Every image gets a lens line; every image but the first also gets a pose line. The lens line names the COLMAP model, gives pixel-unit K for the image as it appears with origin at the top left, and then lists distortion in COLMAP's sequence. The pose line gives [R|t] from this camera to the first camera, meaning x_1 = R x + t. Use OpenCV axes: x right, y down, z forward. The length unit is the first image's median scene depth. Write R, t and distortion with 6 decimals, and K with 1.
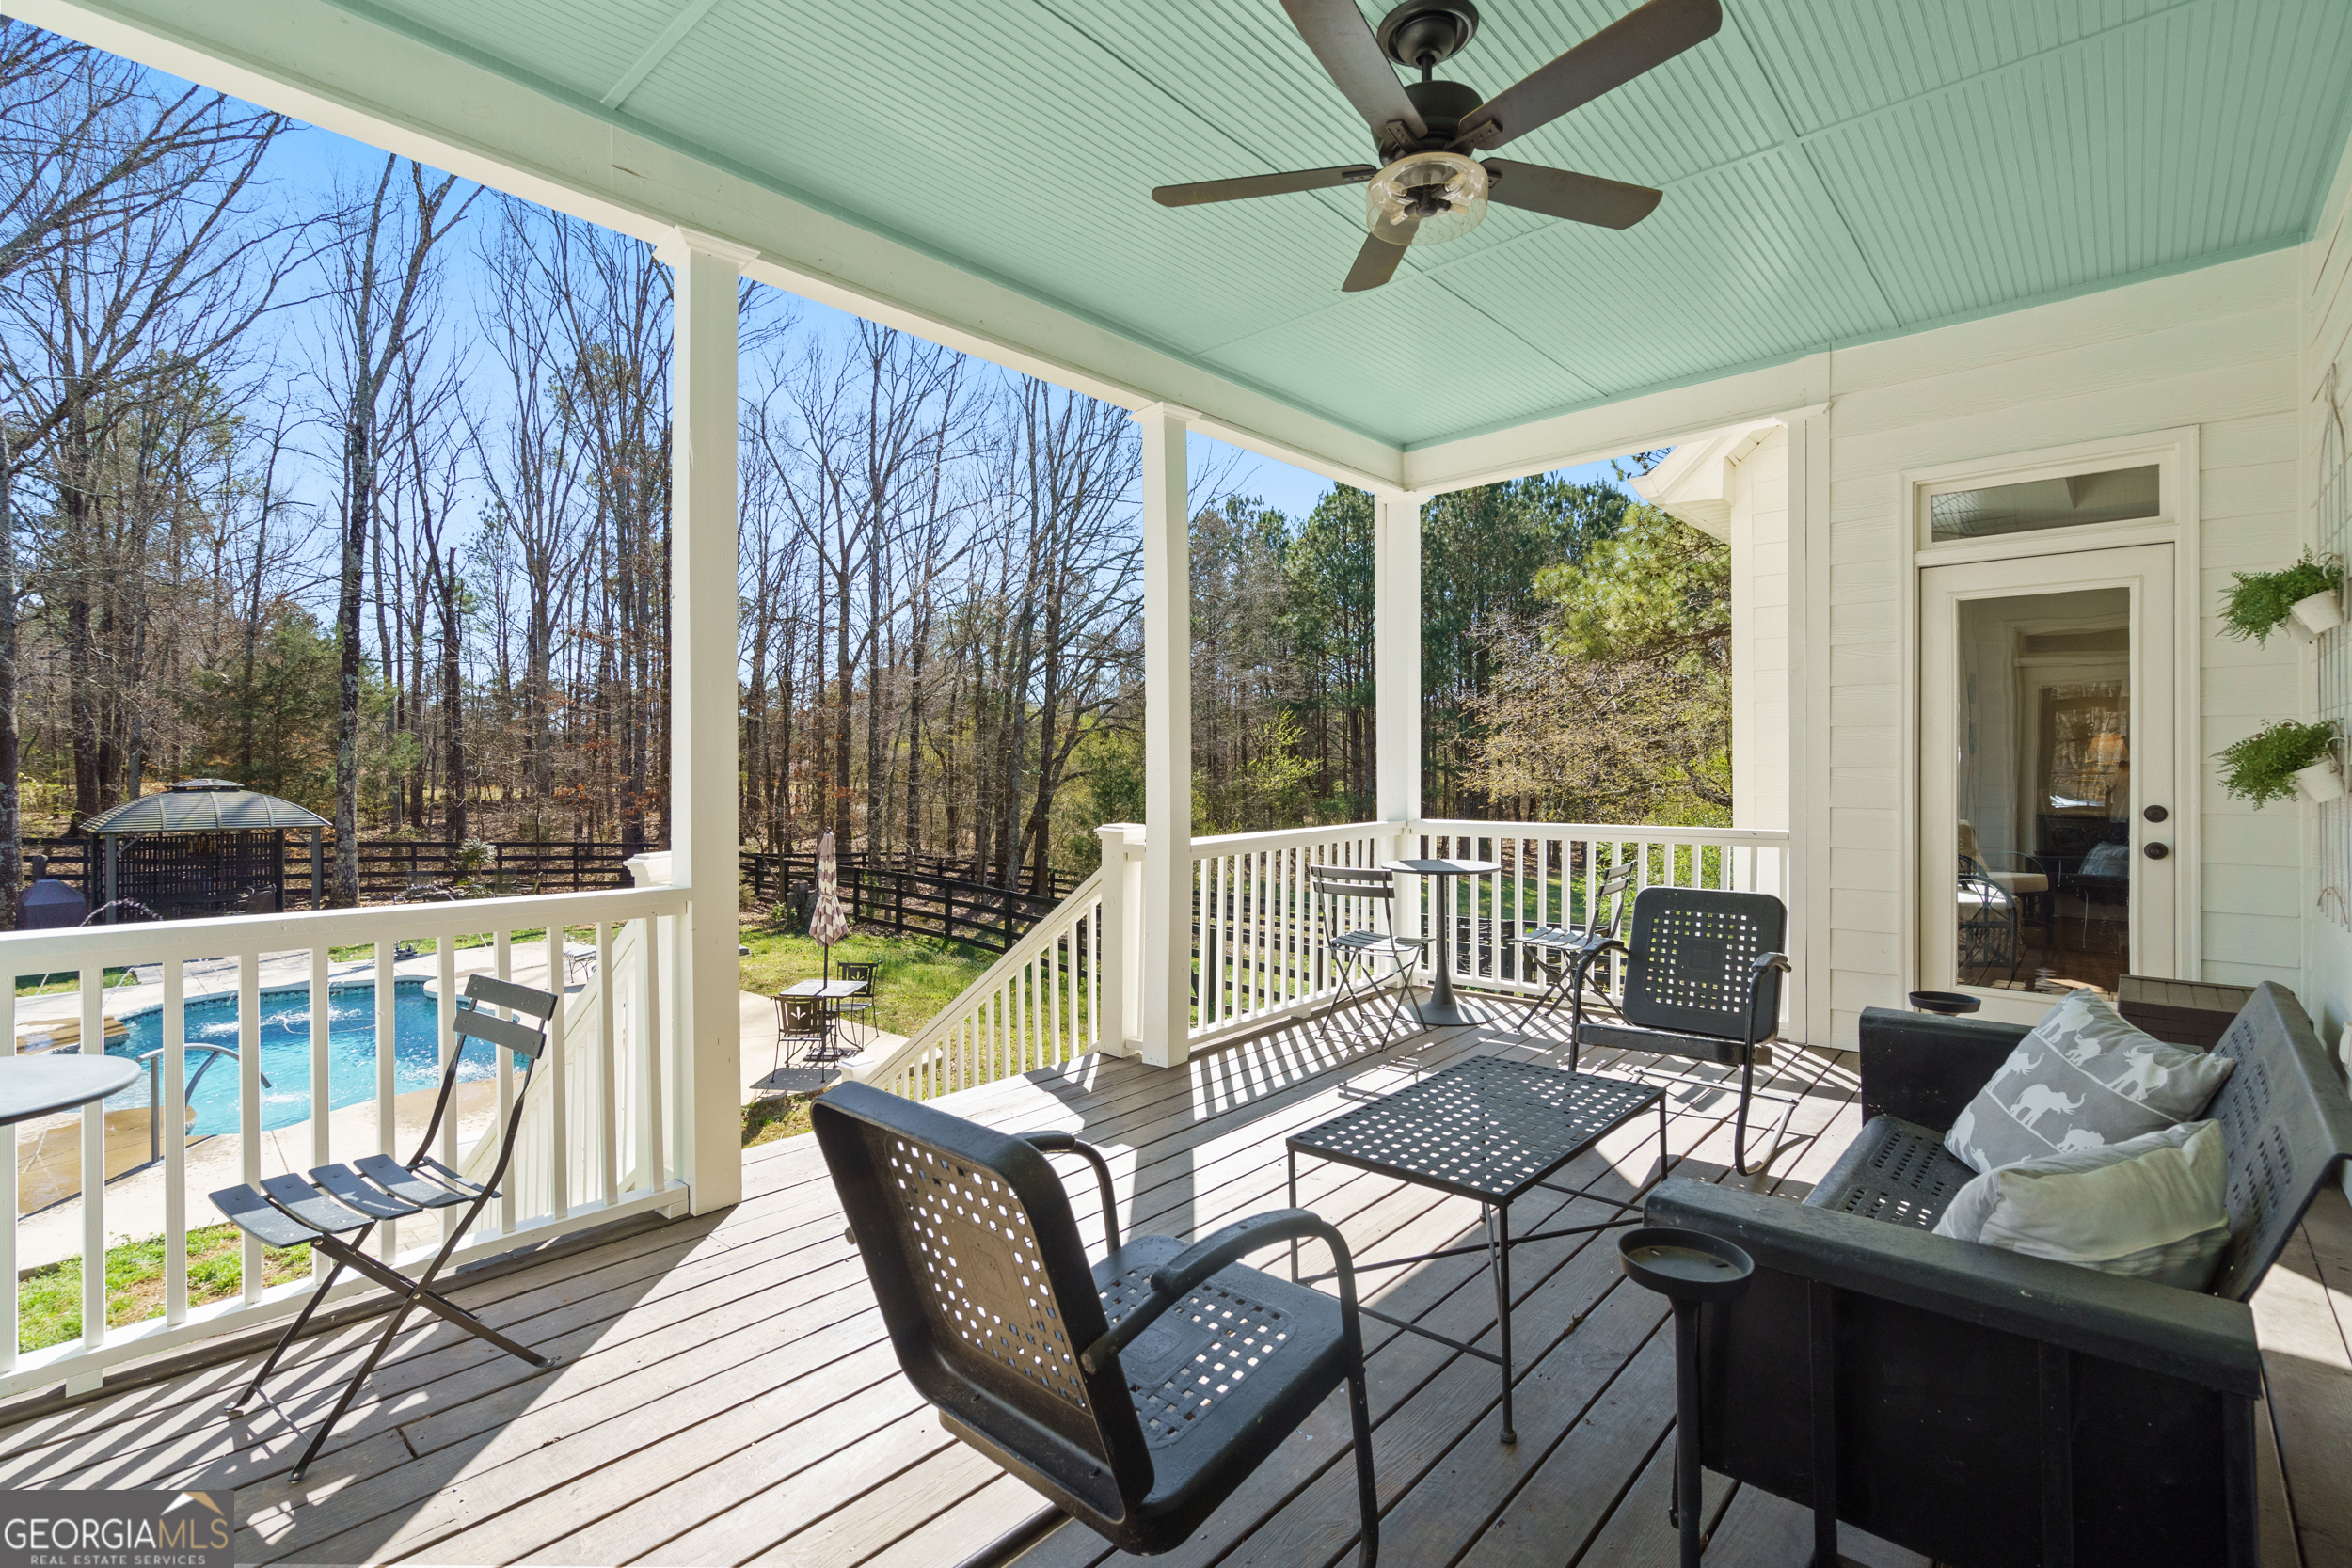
lens RADIAL K [[1057.9, 0, 1176.0], [0, 1057.9, 784.0], [0, 0, 1]] dist [-0.000805, -0.000109]
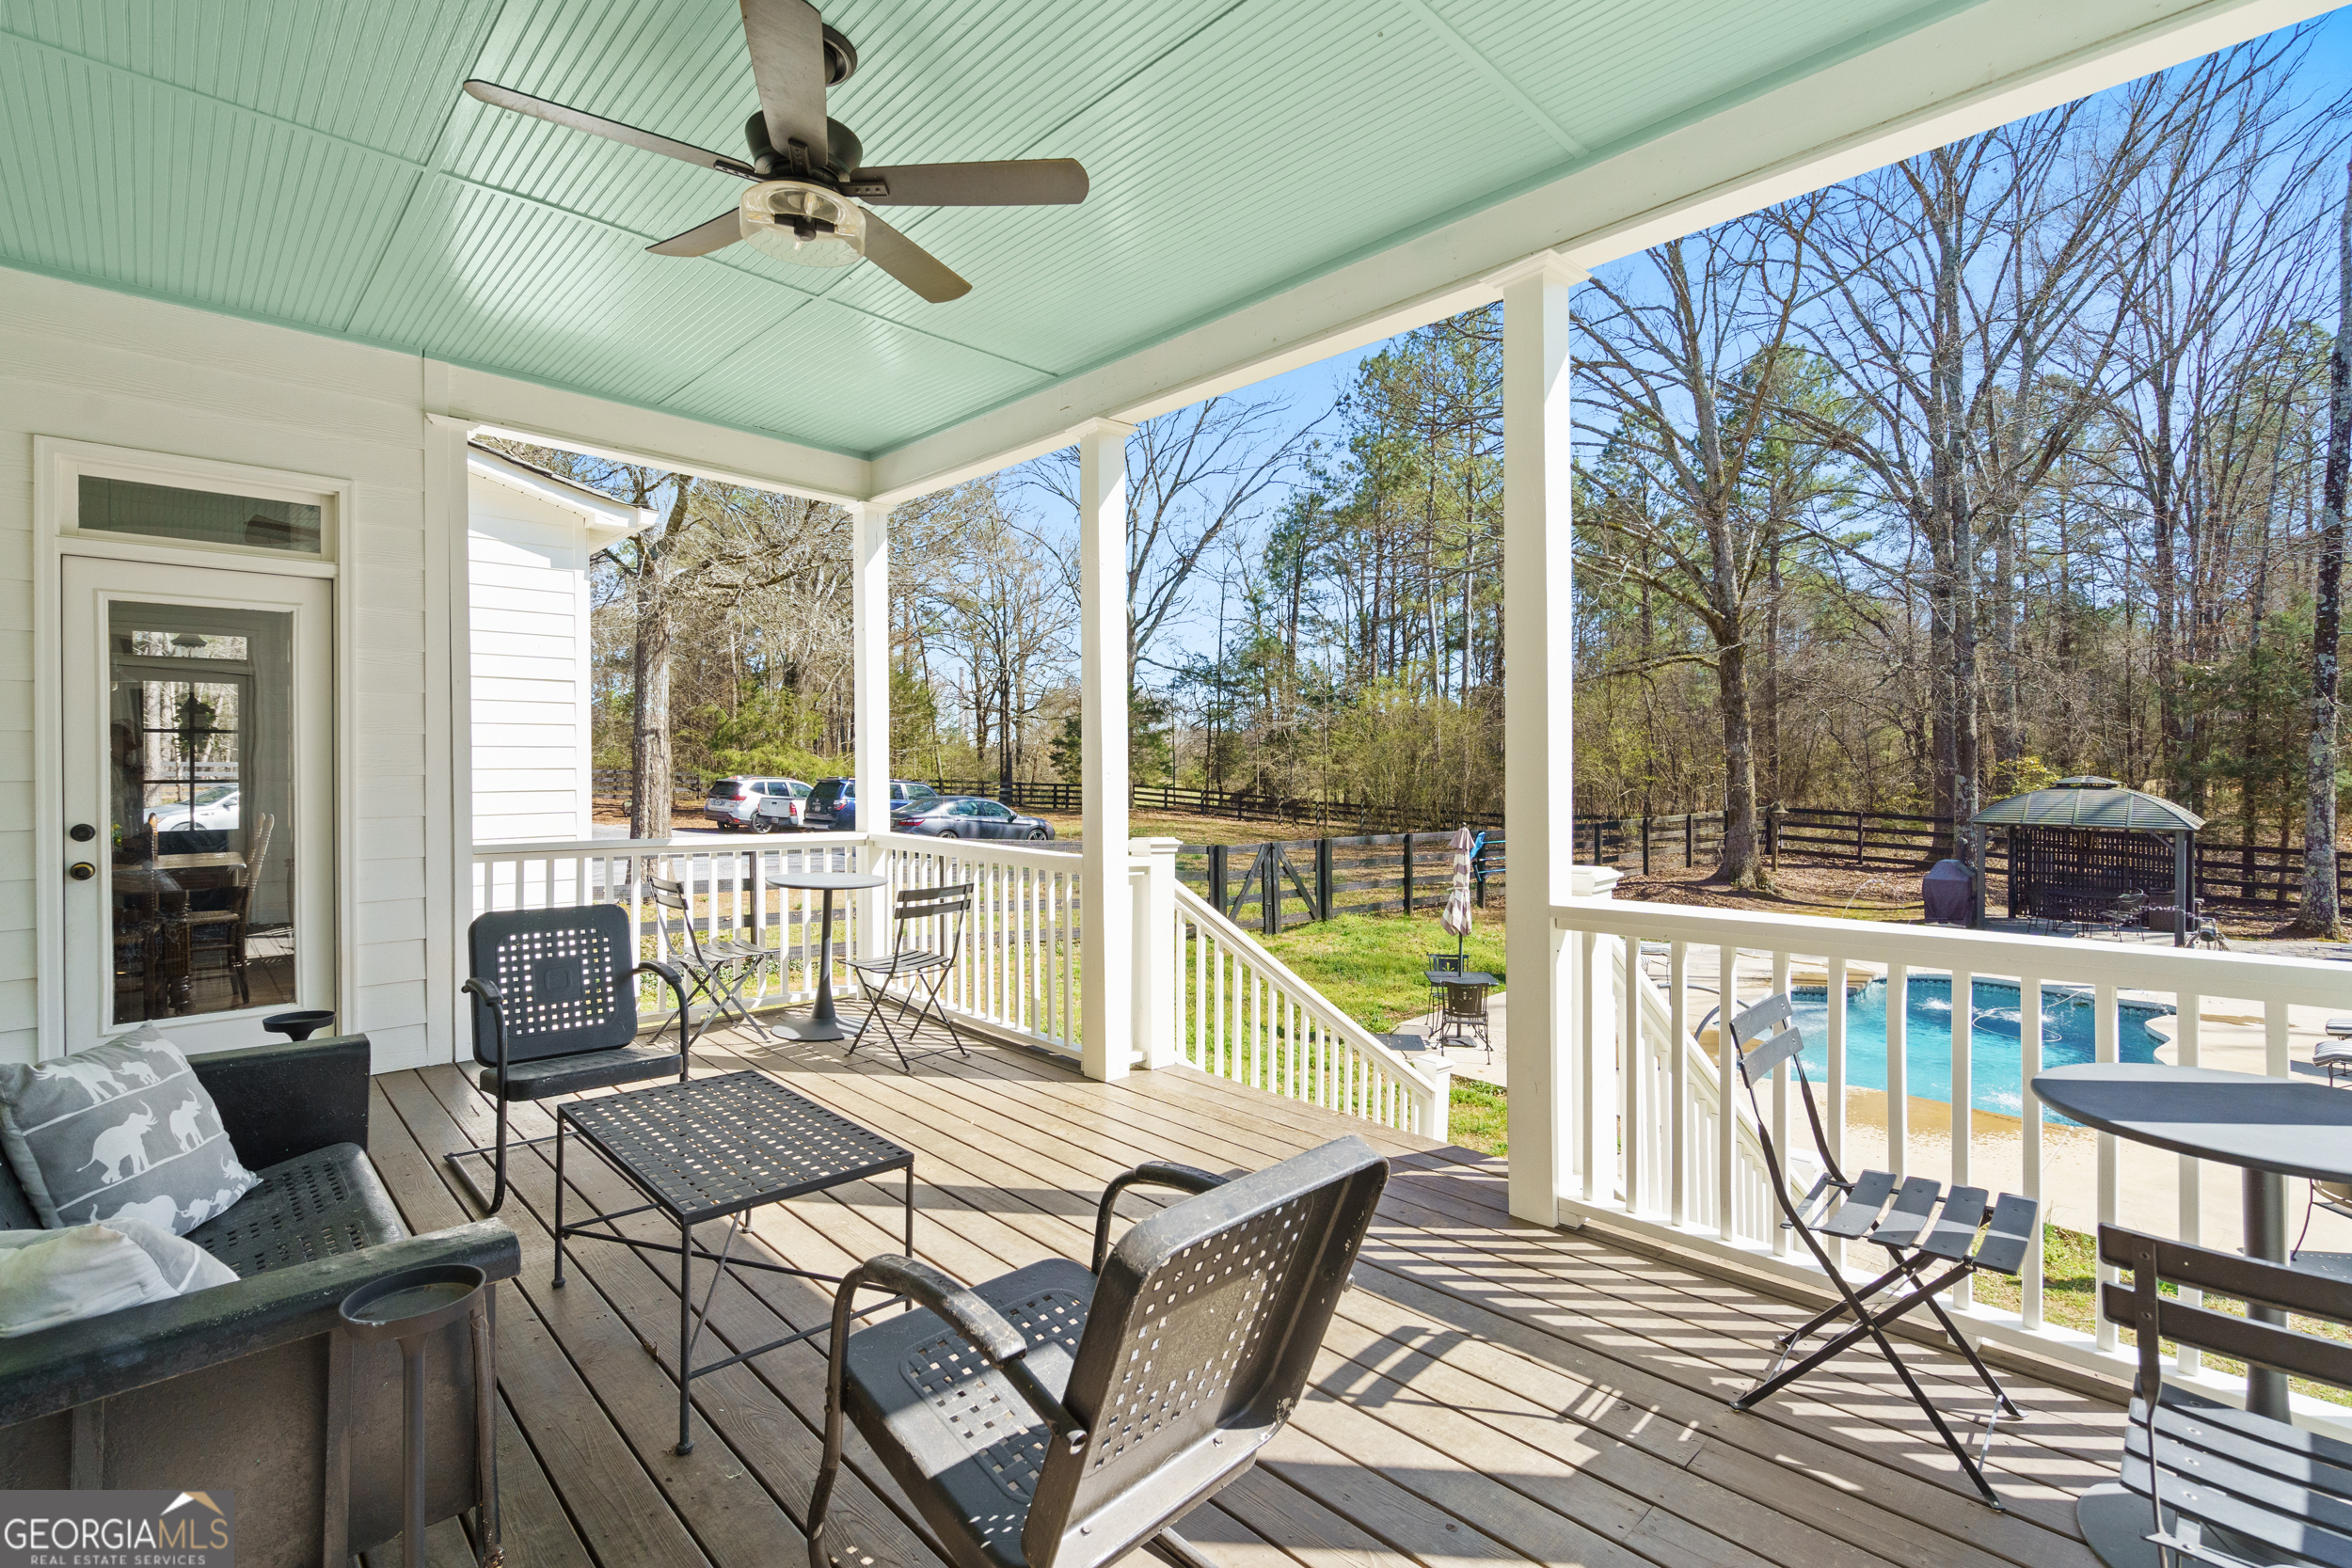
lens RADIAL K [[1094.0, 0, 1176.0], [0, 1094.0, 784.0], [0, 0, 1]] dist [-0.015799, -0.000178]
pose [[-0.084685, 0.020338, -0.996200, 0.302758], [-0.014117, 0.999667, 0.021609, -0.012165], [0.996308, 0.015893, -0.084369, 0.350471]]
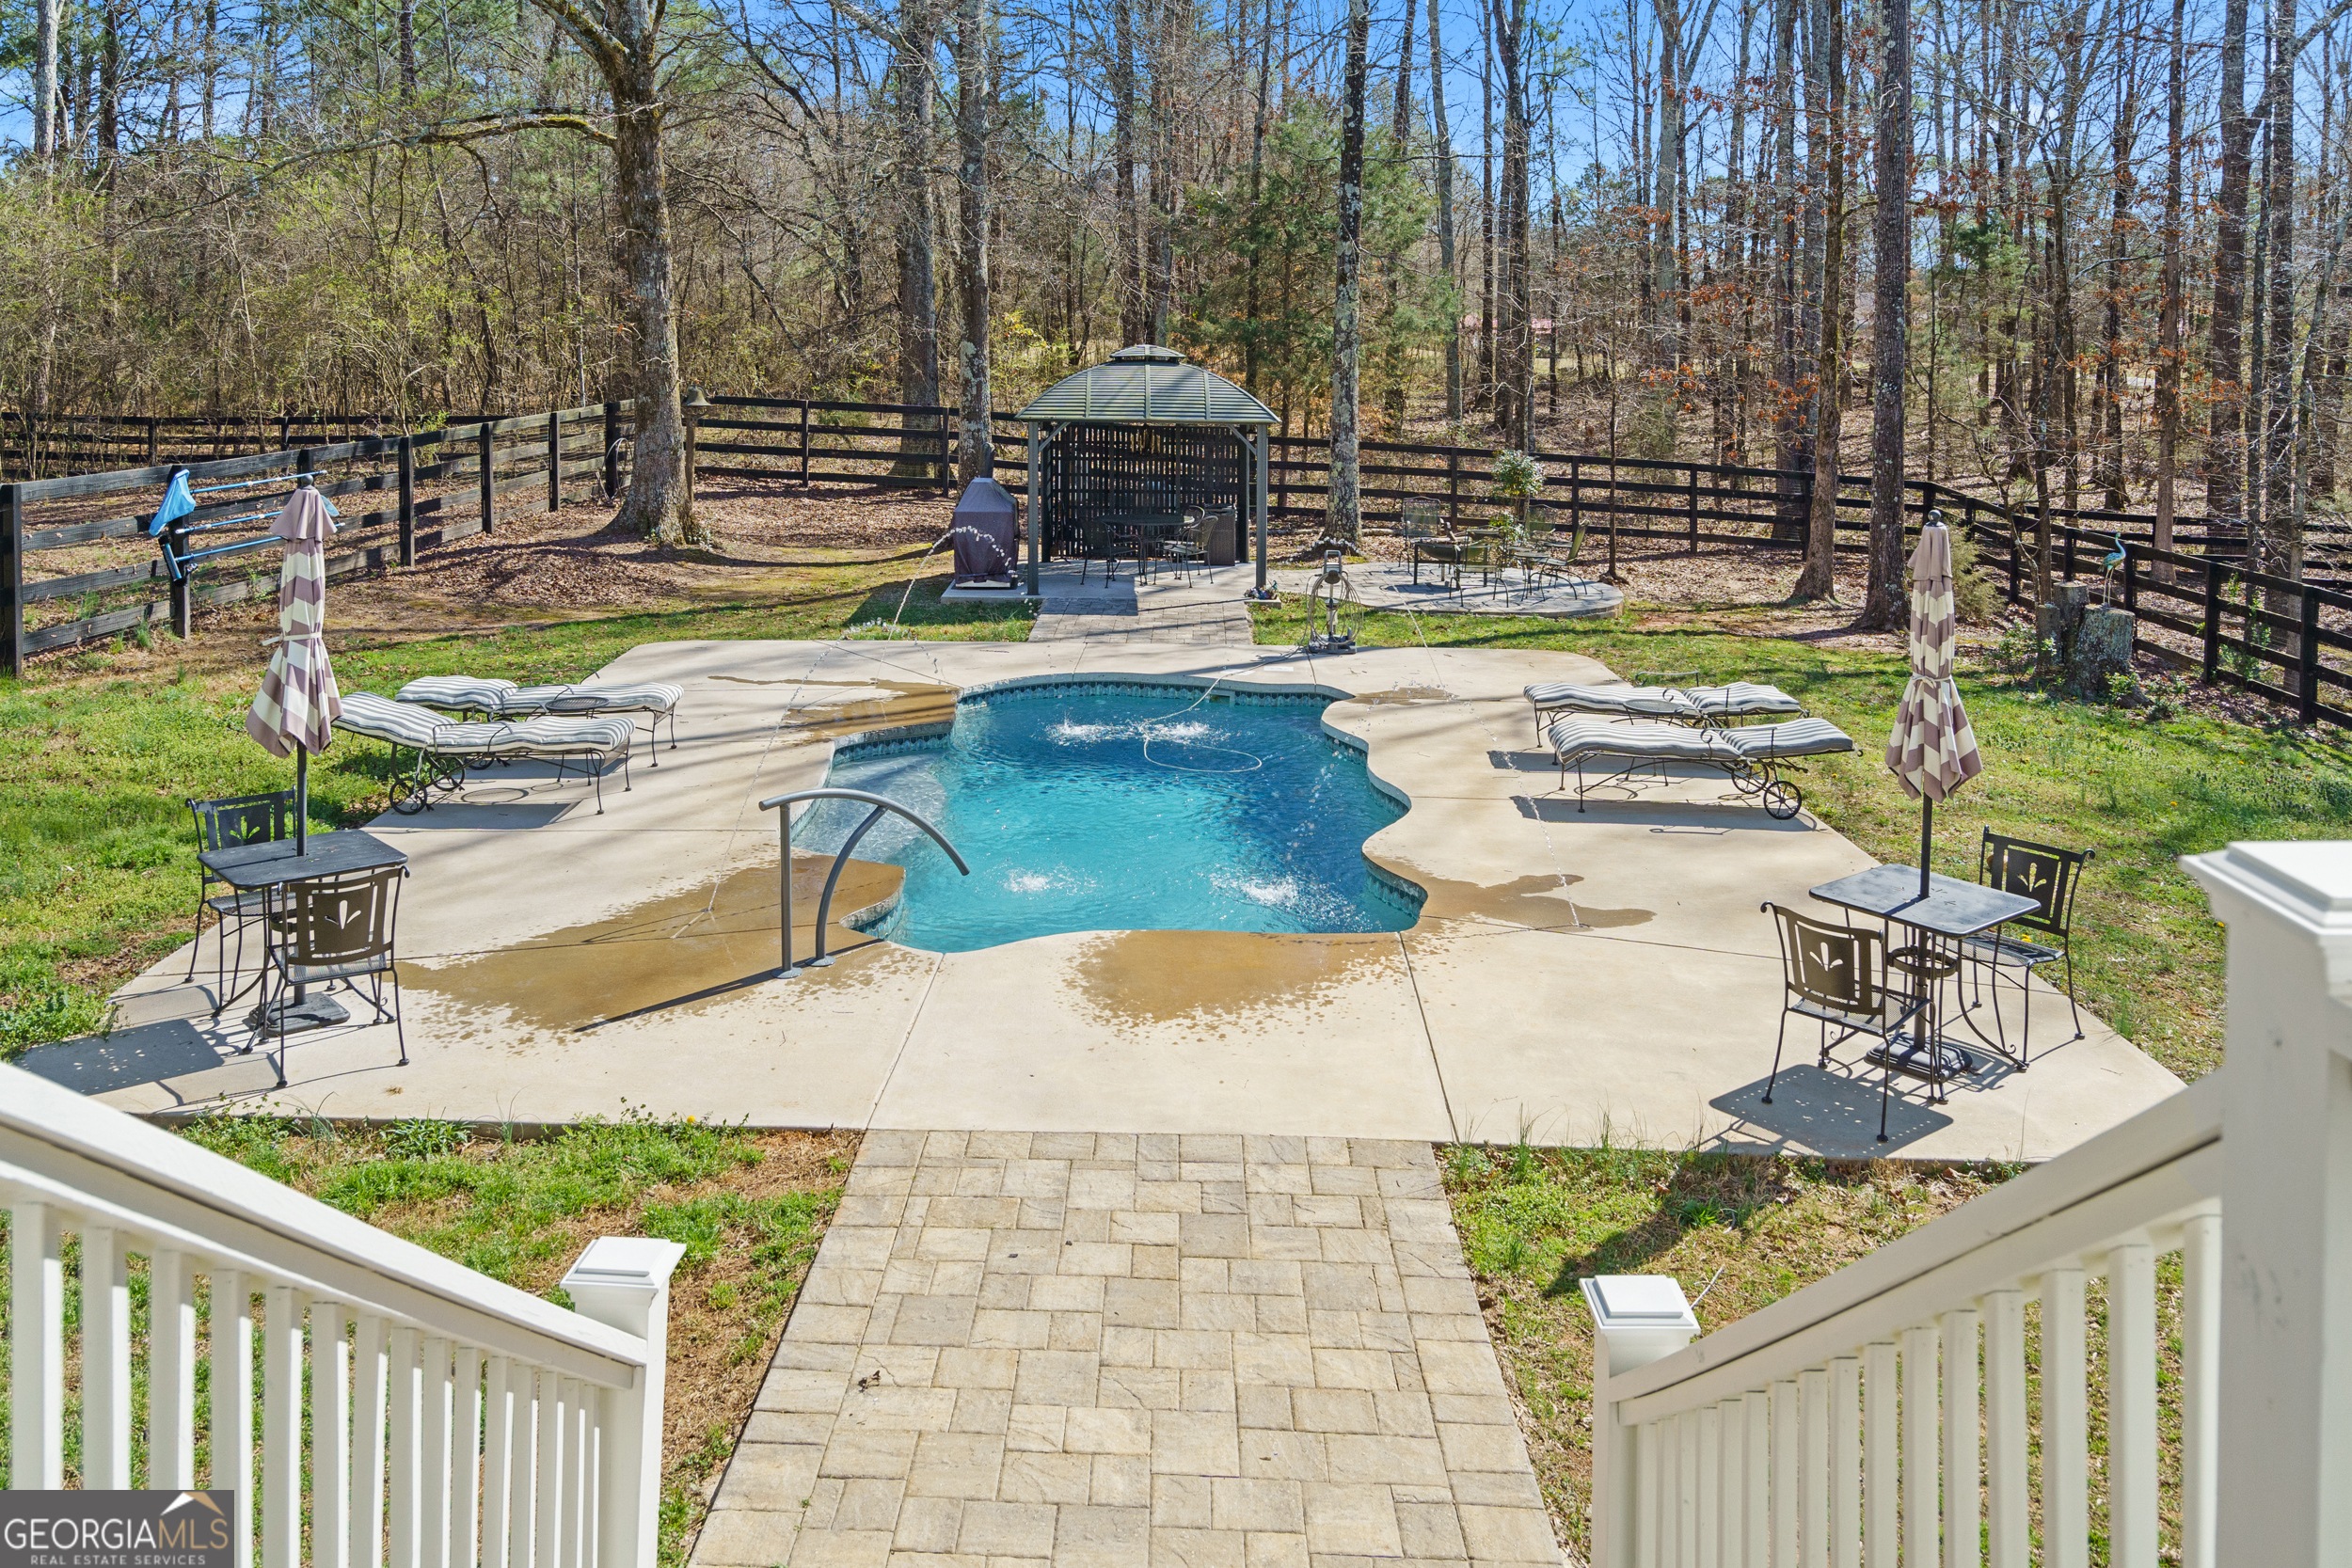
lens RADIAL K [[1925.2, 0, 1166.3], [0, 1925.2, 376.3], [0, 0, 1]] dist [0.005058, -0.000684]
pose [[0.670913, 0.032493, -0.740824, 0.019423], [-0.025038, 0.999463, 0.021161, -0.018362], [0.741114, 0.004351, 0.671366, 0.282949]]
